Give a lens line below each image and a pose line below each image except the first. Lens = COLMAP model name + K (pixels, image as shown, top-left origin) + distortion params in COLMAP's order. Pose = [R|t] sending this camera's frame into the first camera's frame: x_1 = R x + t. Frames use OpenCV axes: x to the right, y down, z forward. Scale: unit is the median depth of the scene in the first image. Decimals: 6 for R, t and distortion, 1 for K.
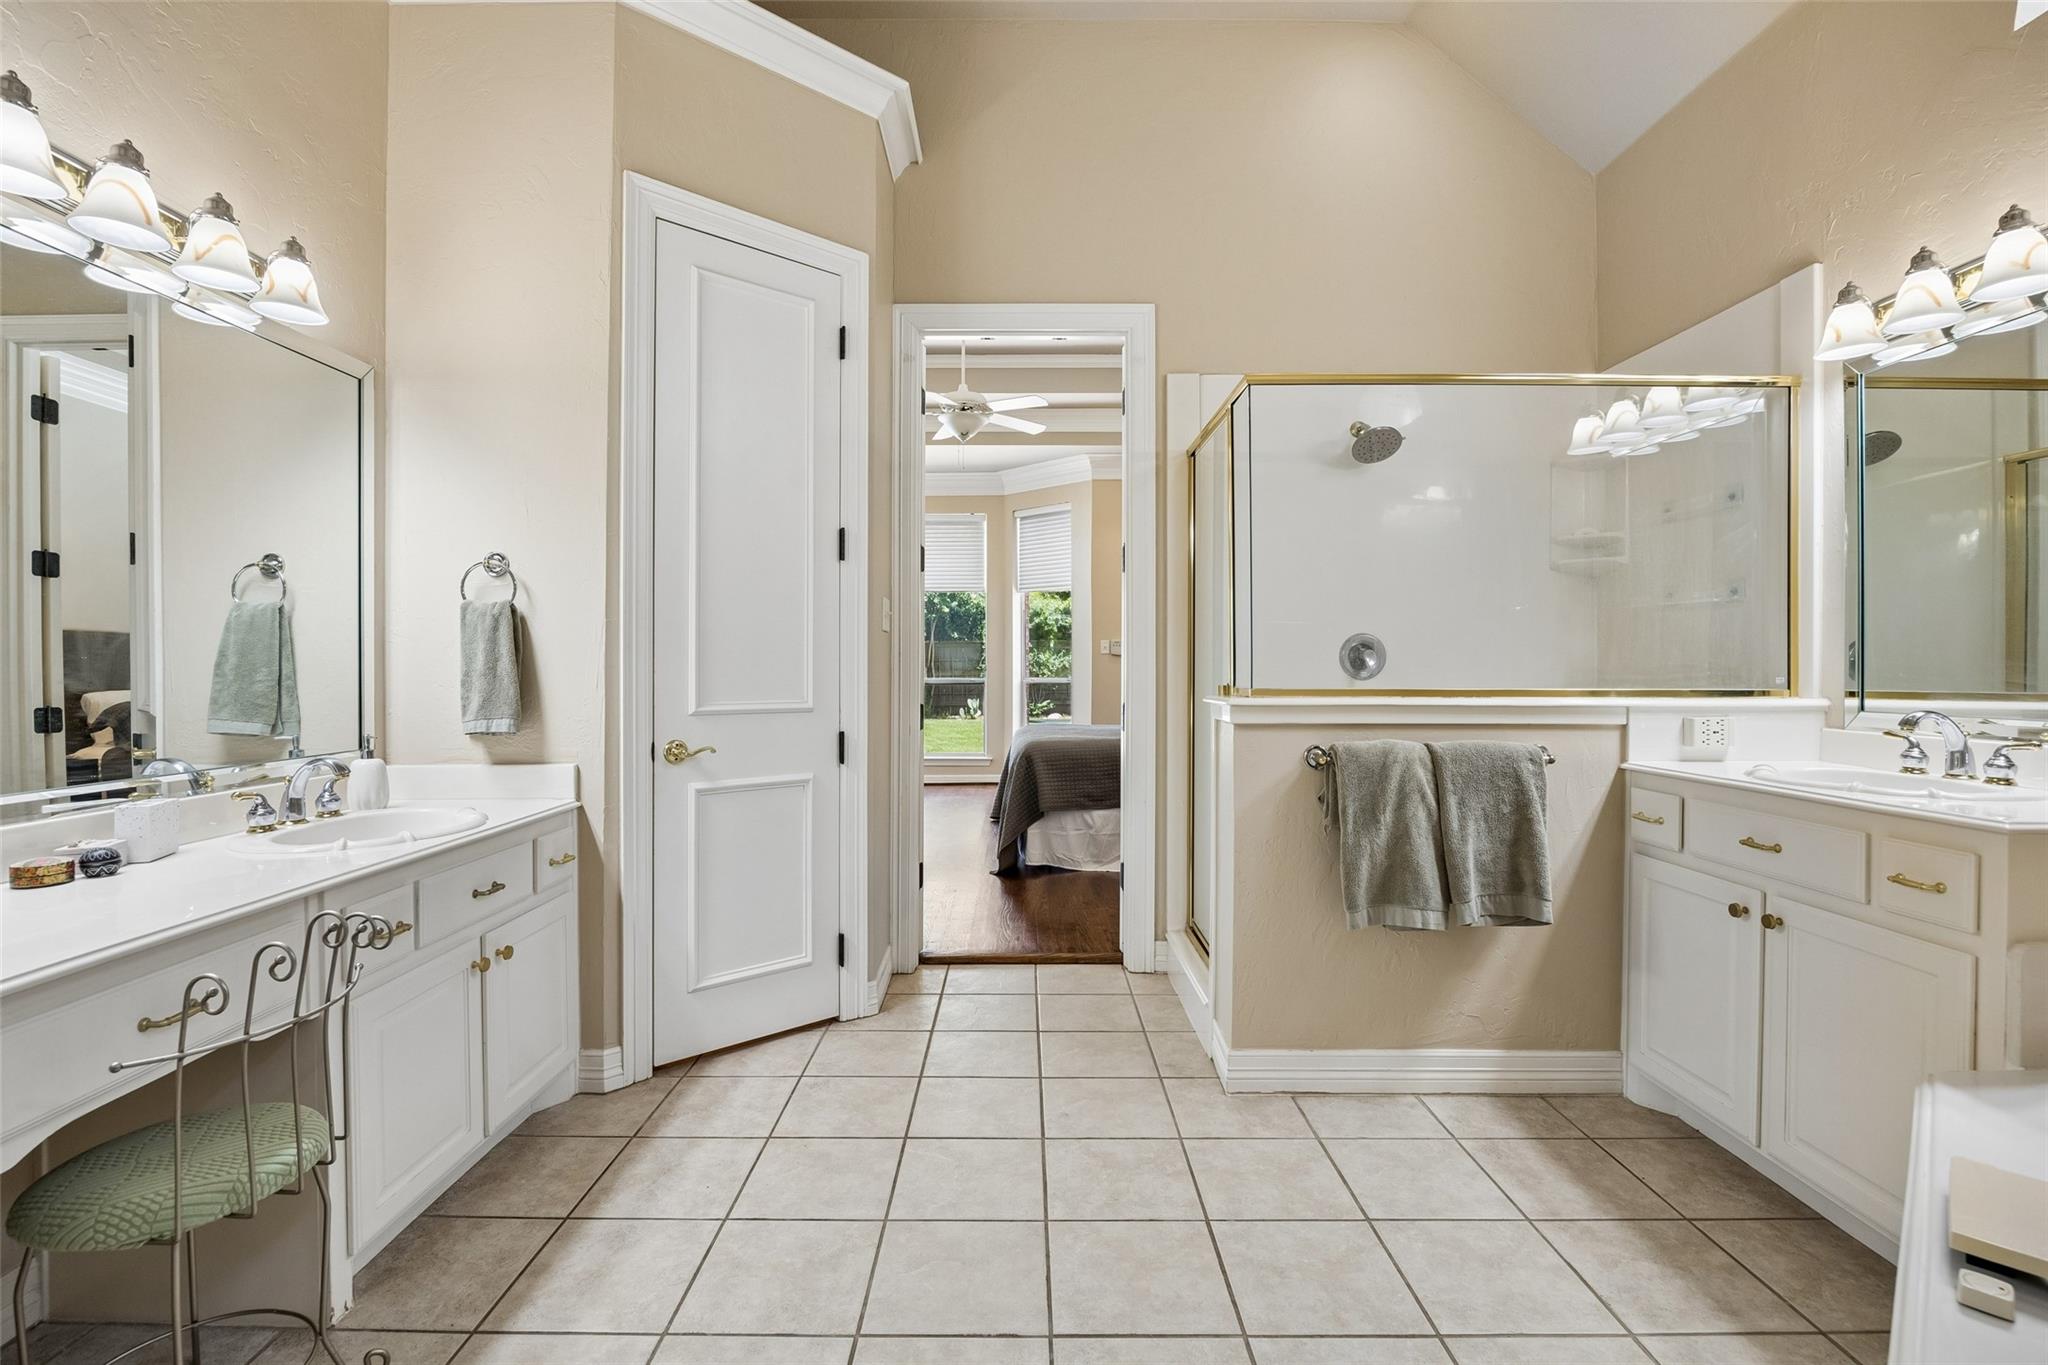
lens RADIAL K [[956.5, 0, 1021.2], [0, 956.5, 676.1], [0, 0, 1]] dist [-0.005090, -0.000391]
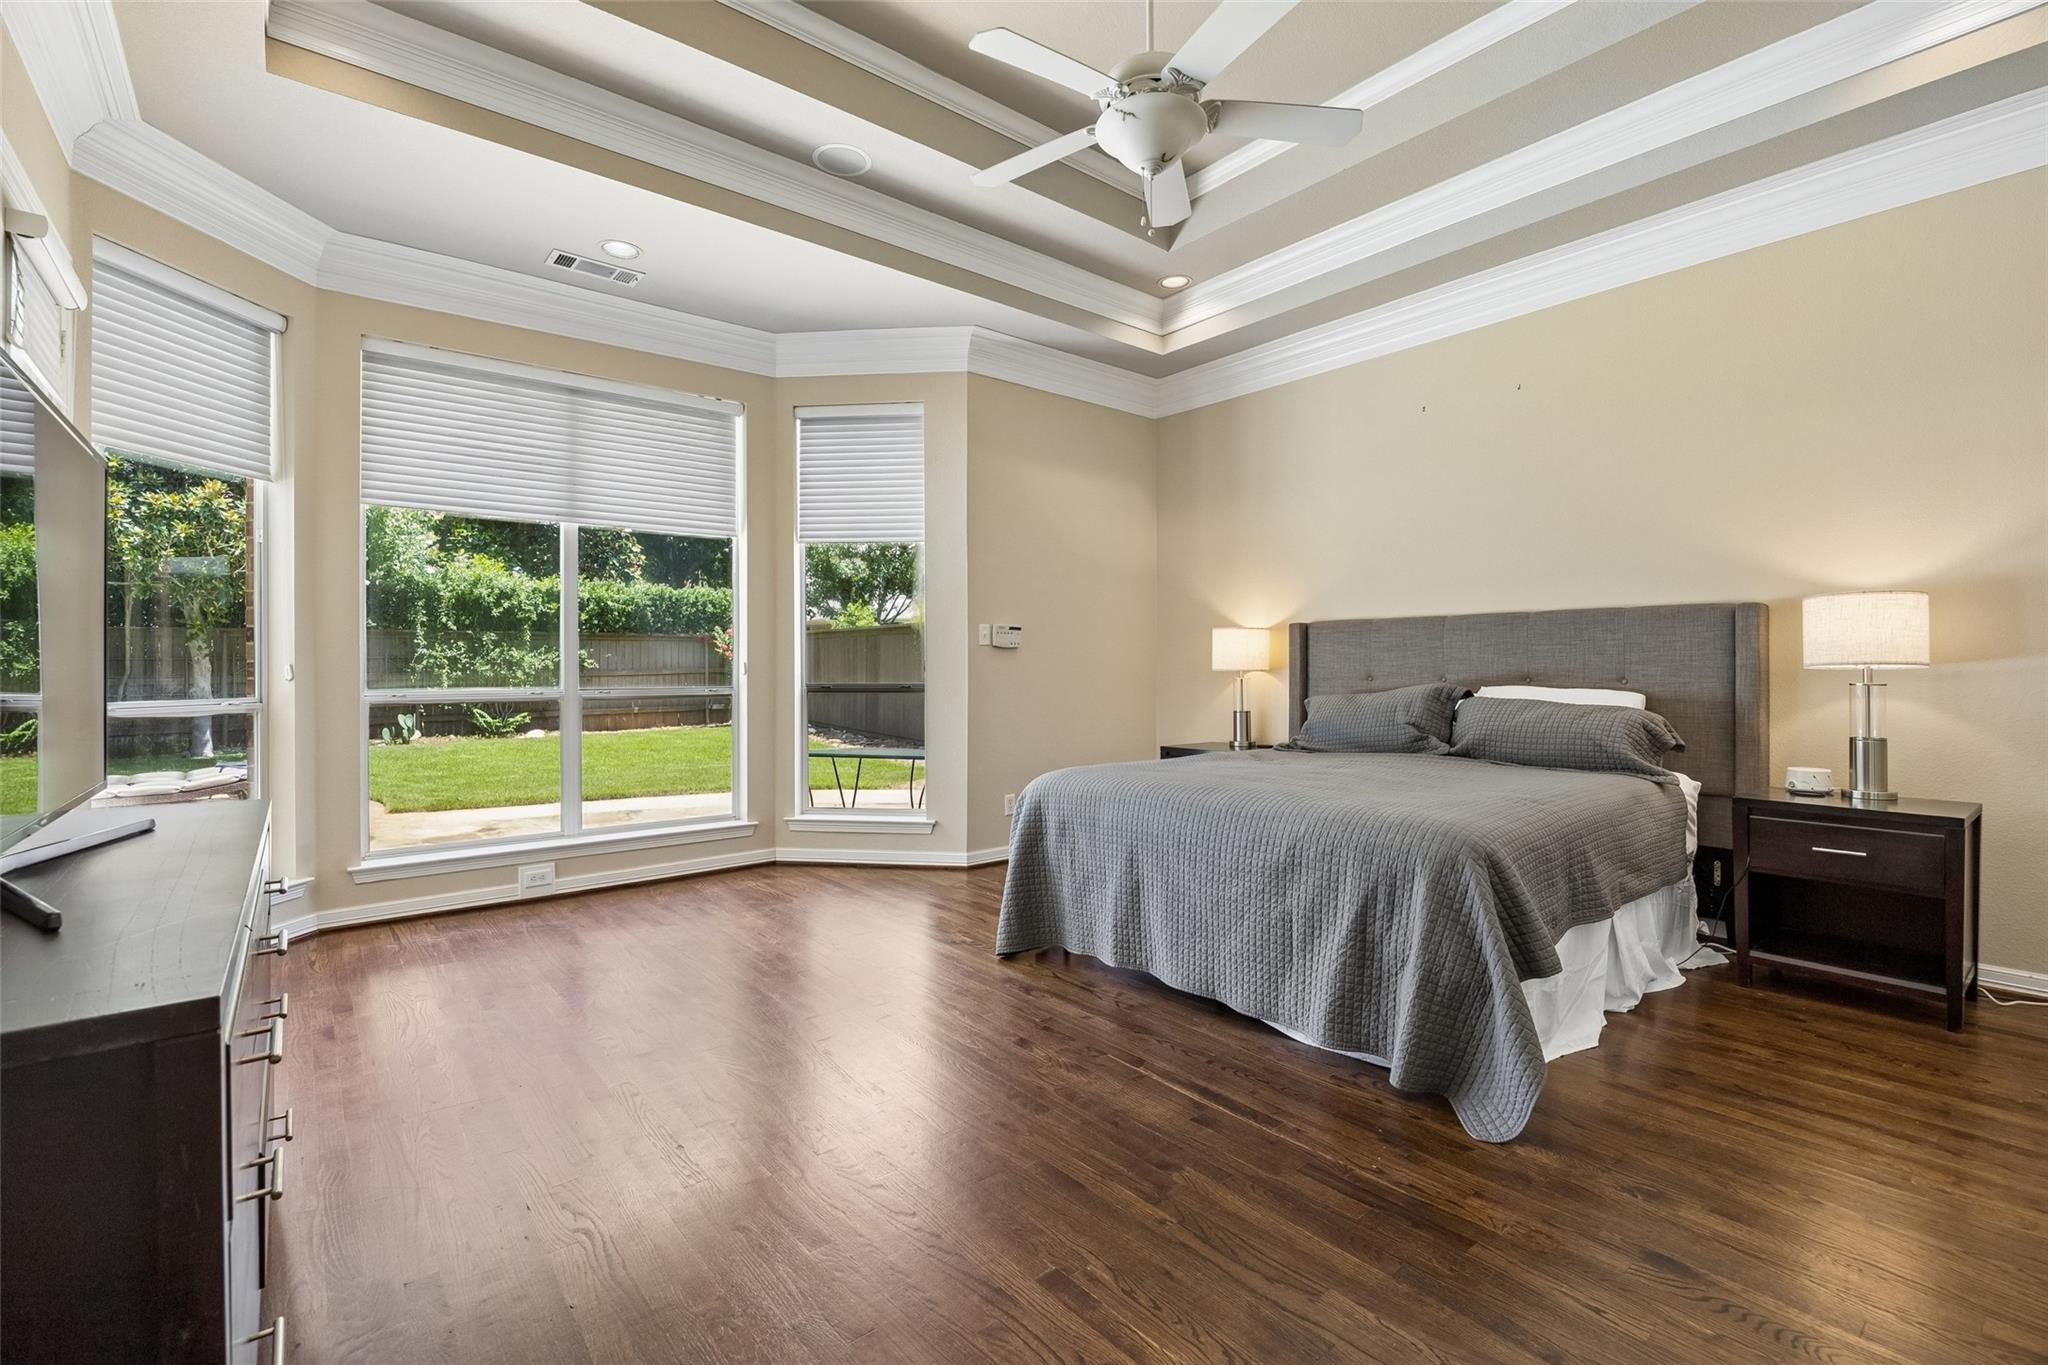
lens RADIAL K [[909.3, 0, 1025.8], [0, 909.3, 673.2], [0, 0, 1]] dist [0.000367, 0.000011]
pose [[0.779058, -0.005389, 0.626929, -0.315283], [0.007864, 0.999968, -0.001177, -0.003867], [-0.626903, 0.005847, 0.779076, 0.575663]]
